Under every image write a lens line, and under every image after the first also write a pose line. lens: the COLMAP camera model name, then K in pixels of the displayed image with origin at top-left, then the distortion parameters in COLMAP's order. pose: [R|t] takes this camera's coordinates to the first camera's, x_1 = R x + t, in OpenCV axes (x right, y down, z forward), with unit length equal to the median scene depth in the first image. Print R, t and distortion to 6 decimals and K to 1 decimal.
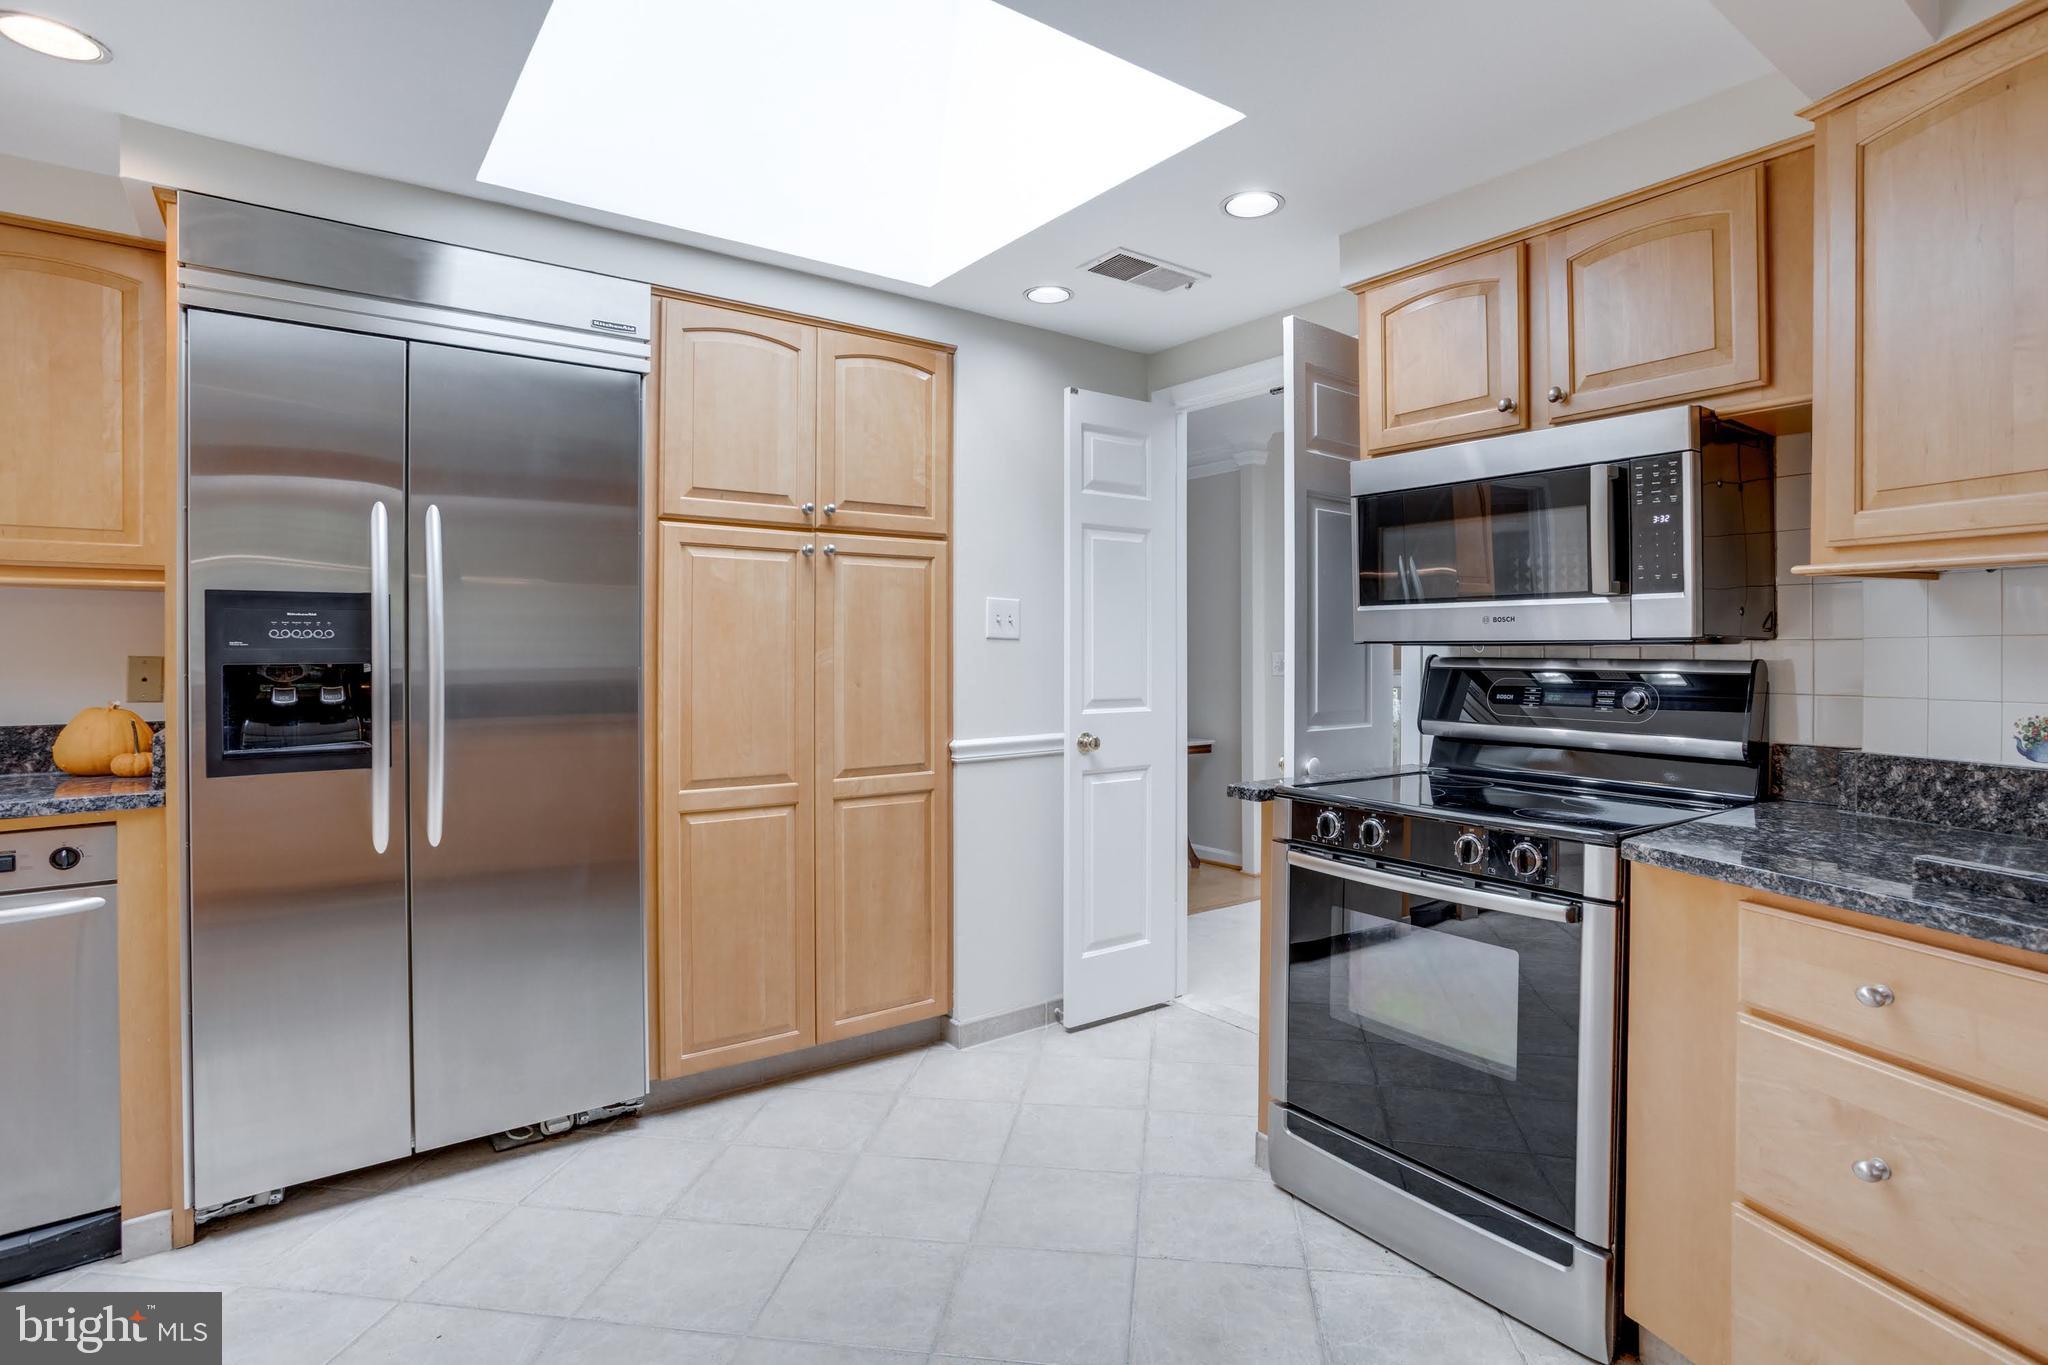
lens RADIAL K [[1011.0, 0, 1028.4], [0, 1011.0, 659.7], [0, 0, 1]] dist [-0.059436, 0.028485]
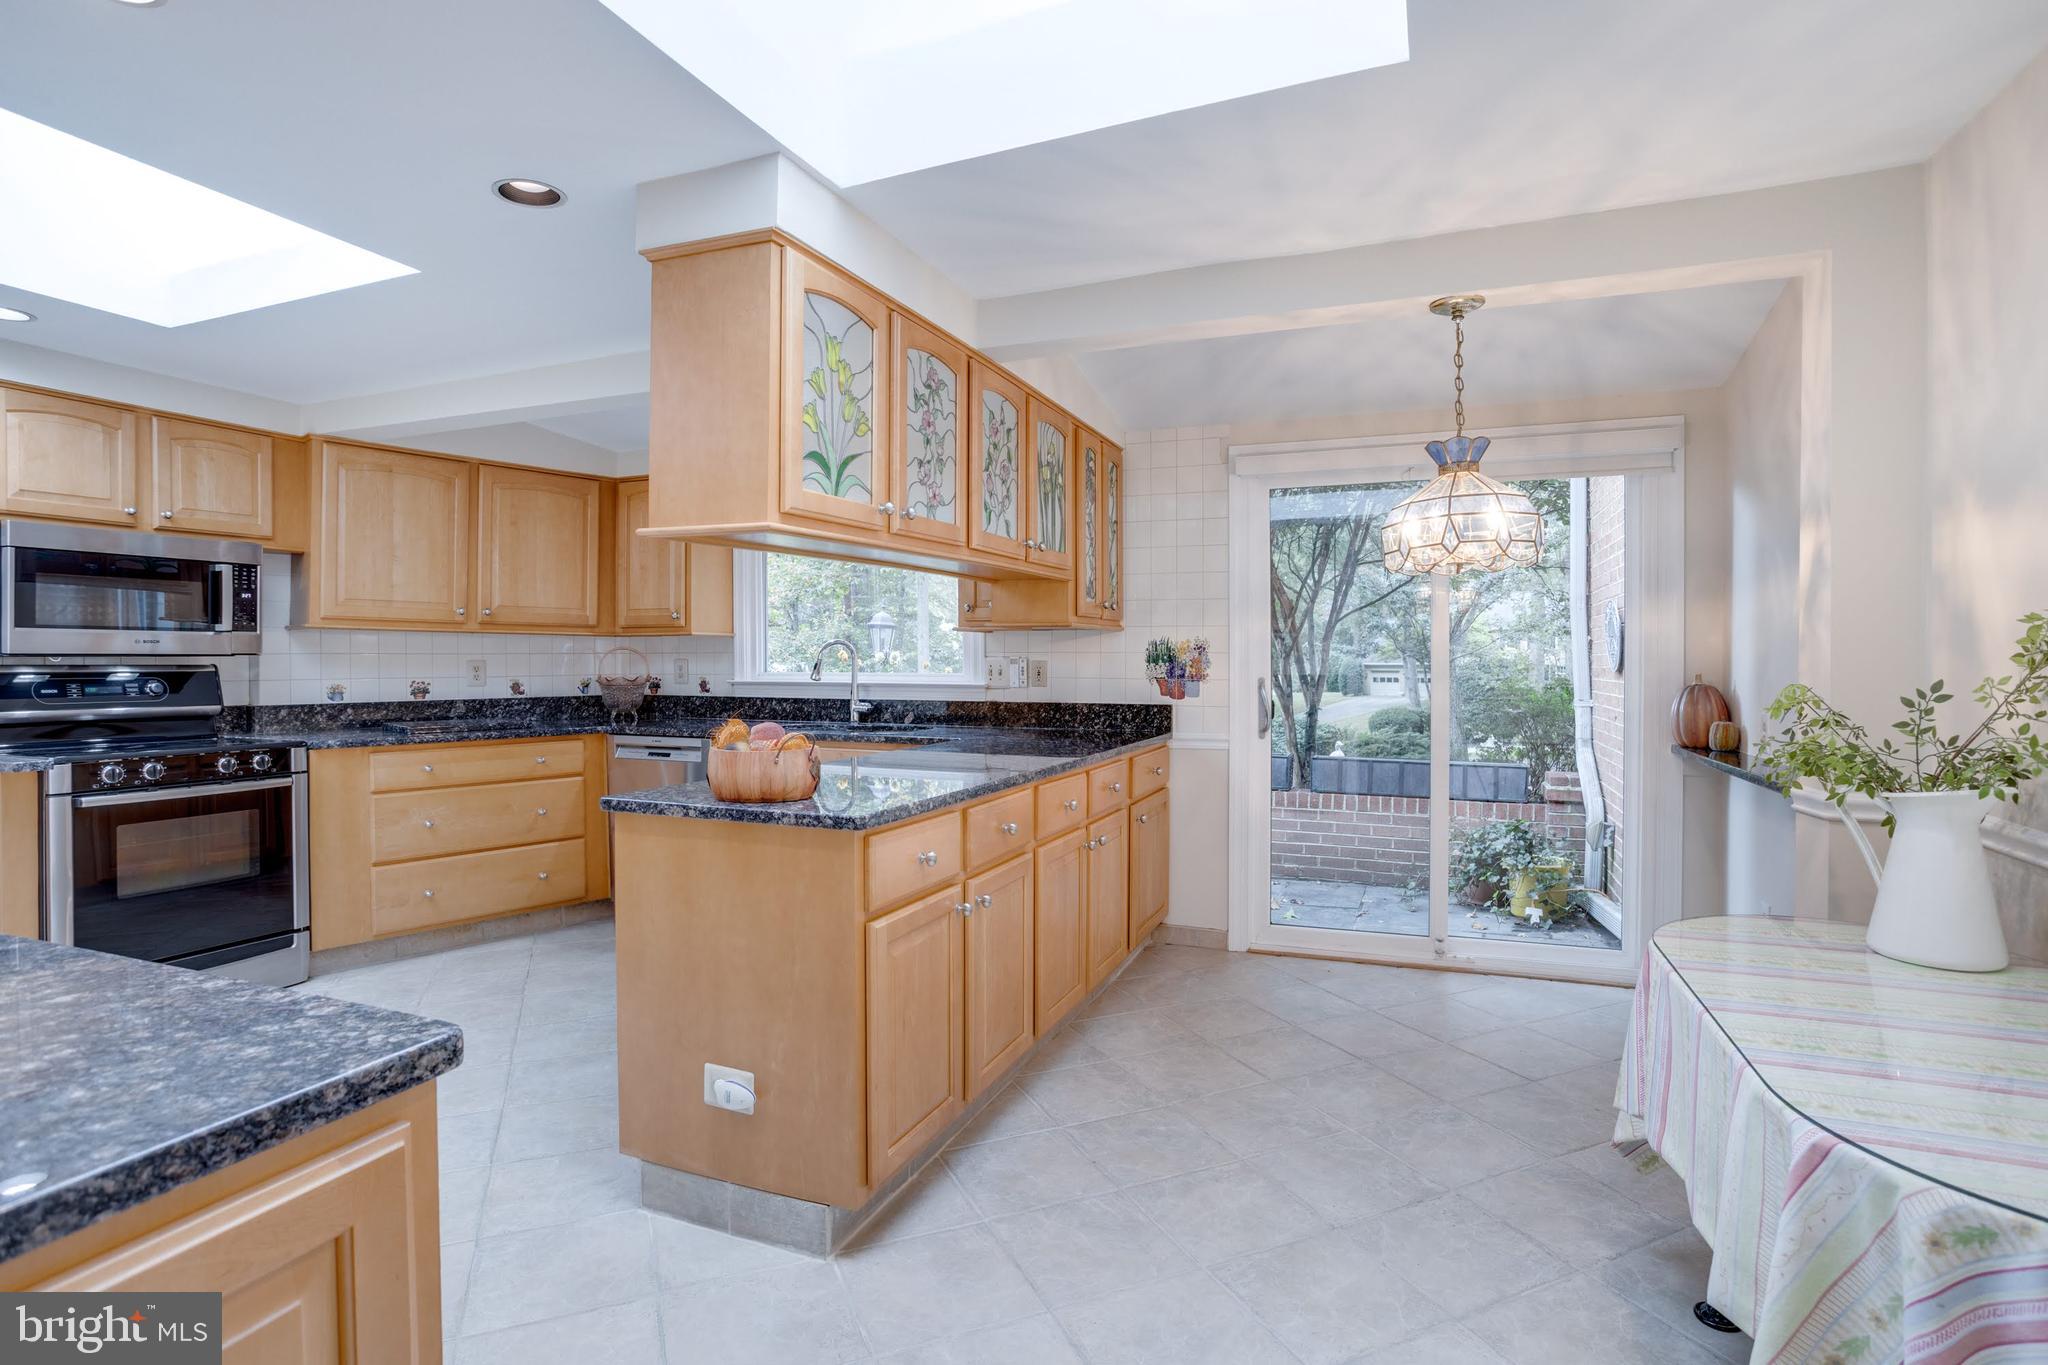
lens RADIAL K [[1038.5, 0, 1048.7], [0, 1038.5, 667.0], [0, 0, 1]] dist [-0.057782, 0.028974]
pose [[-0.537699, -0.006481, 0.843112, -1.685149], [0.008084, 0.999885, 0.012842, -0.006335], [-0.843098, 0.013721, -0.537585, 0.604685]]
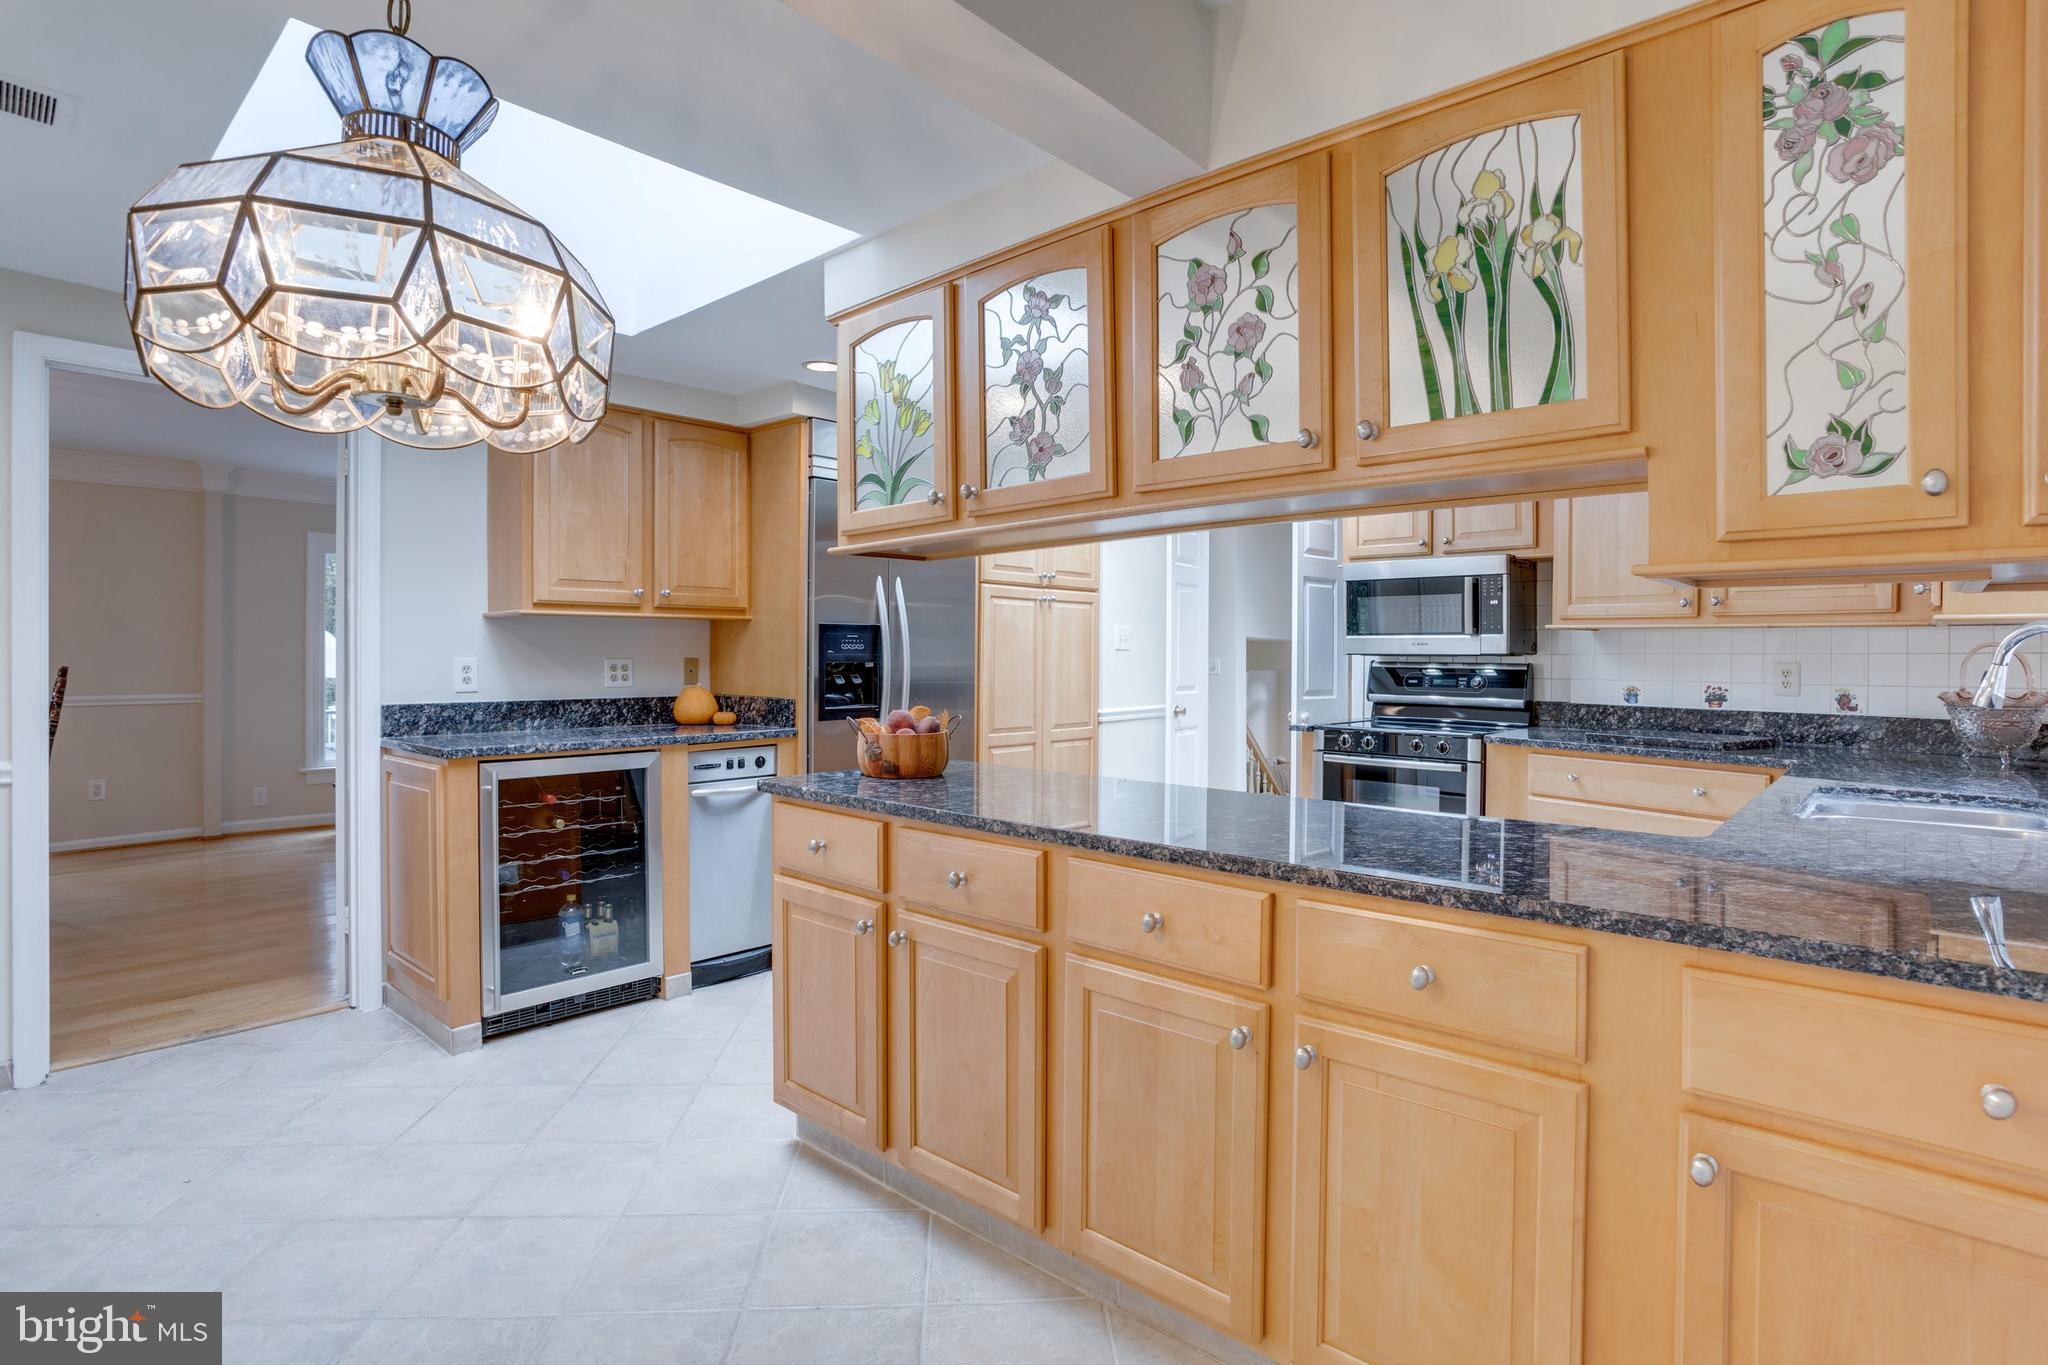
lens RADIAL K [[1009.5, 0, 999.7], [0, 1009.5, 664.4], [0, 0, 1]] dist [-0.057975, 0.027836]
pose [[0.984408, 0.004199, 0.175848, -0.751301], [-0.004349, 0.999990, 0.000467, 0.005754], [-0.175845, -0.001225, 0.984417, -0.903145]]
